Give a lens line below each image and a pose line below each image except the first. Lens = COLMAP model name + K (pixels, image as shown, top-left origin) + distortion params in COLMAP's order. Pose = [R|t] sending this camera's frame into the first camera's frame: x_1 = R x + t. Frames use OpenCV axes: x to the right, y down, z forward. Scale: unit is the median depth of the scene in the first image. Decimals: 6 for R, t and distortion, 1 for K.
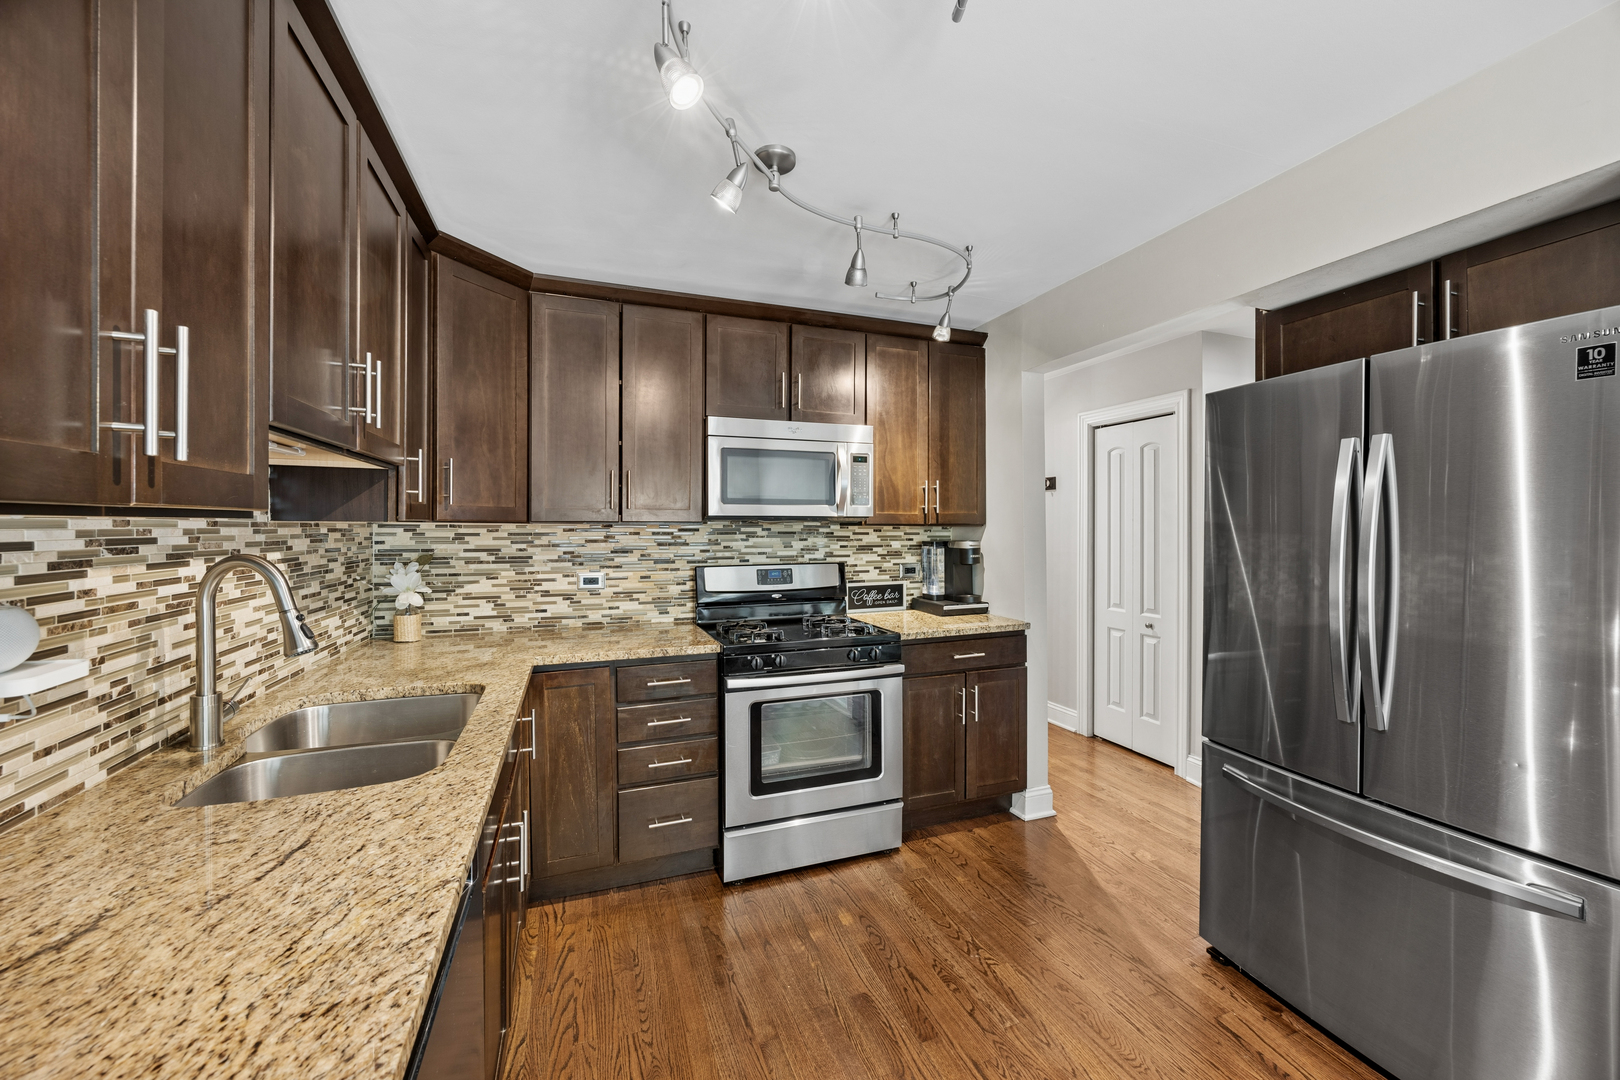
lens RADIAL K [[630.4, 0, 794.7], [0, 630.4, 536.9], [0, 0, 1]] dist [-0.000741, -0.000092]
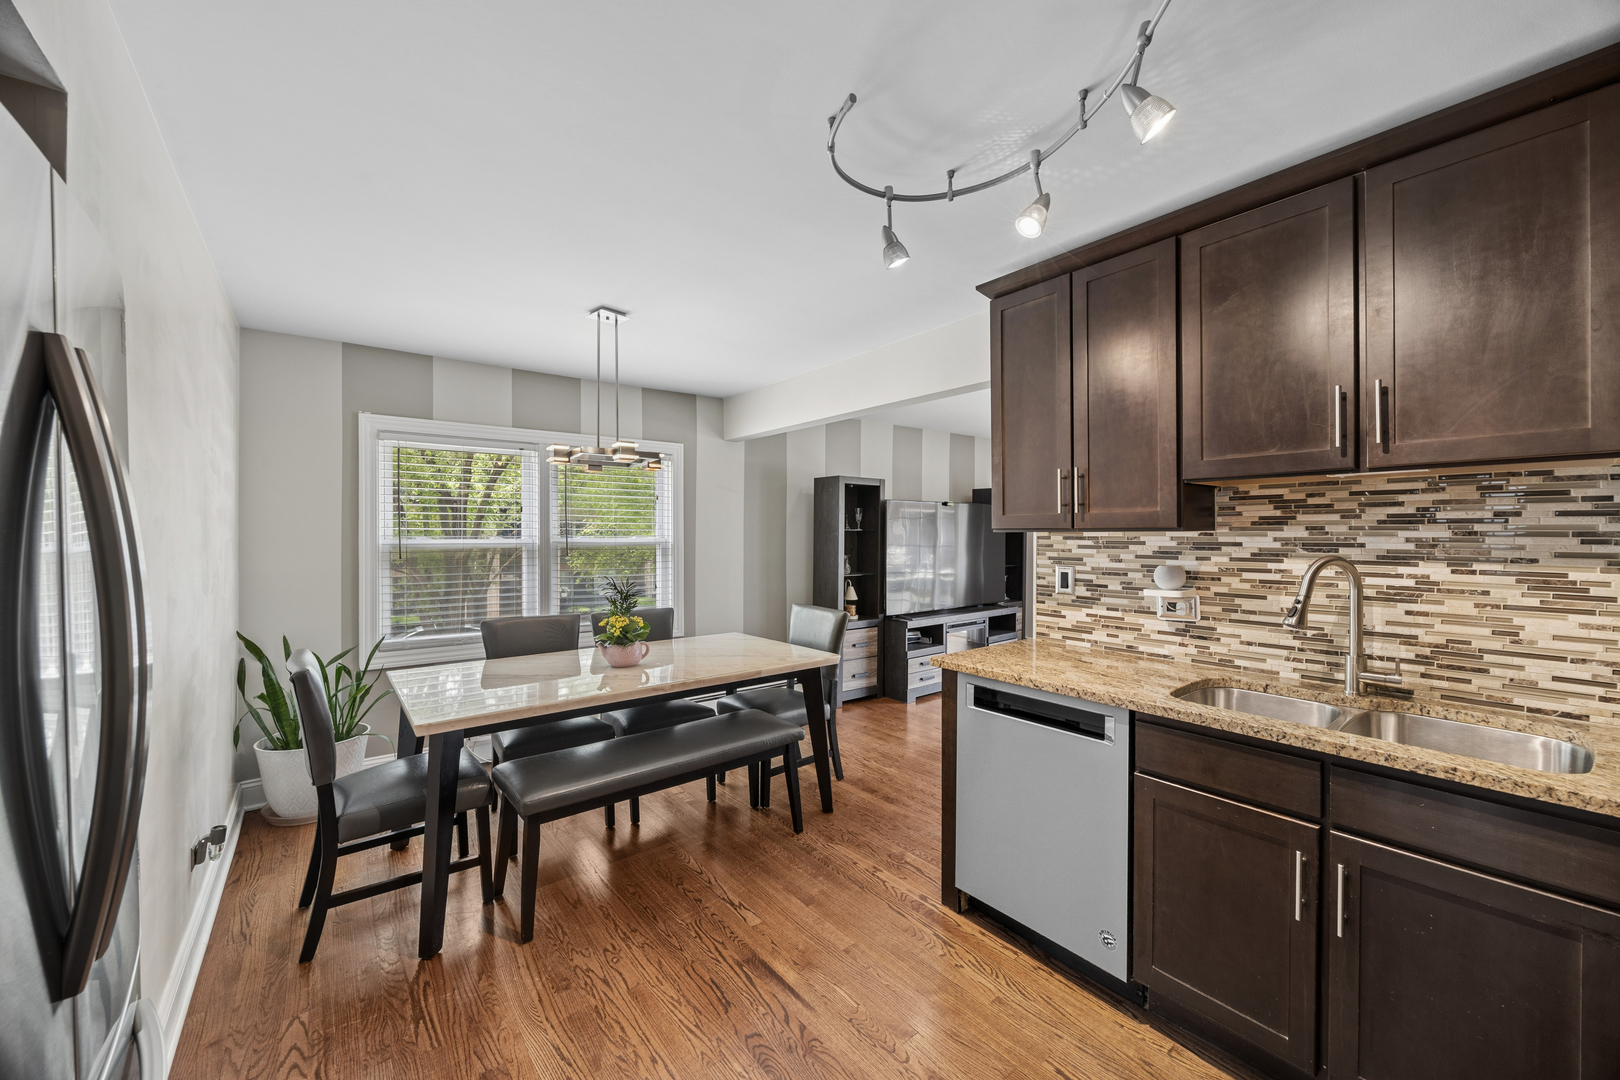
lens RADIAL K [[630.4, 0, 794.7], [0, 630.4, 536.9], [0, 0, 1]] dist [-0.000741, -0.000092]
pose [[-0.952743, 0.003408, -0.303758, 0.434173], [-0.003686, 0.999734, 0.022777, -0.026331], [0.303755, 0.022820, -0.952477, 1.255108]]
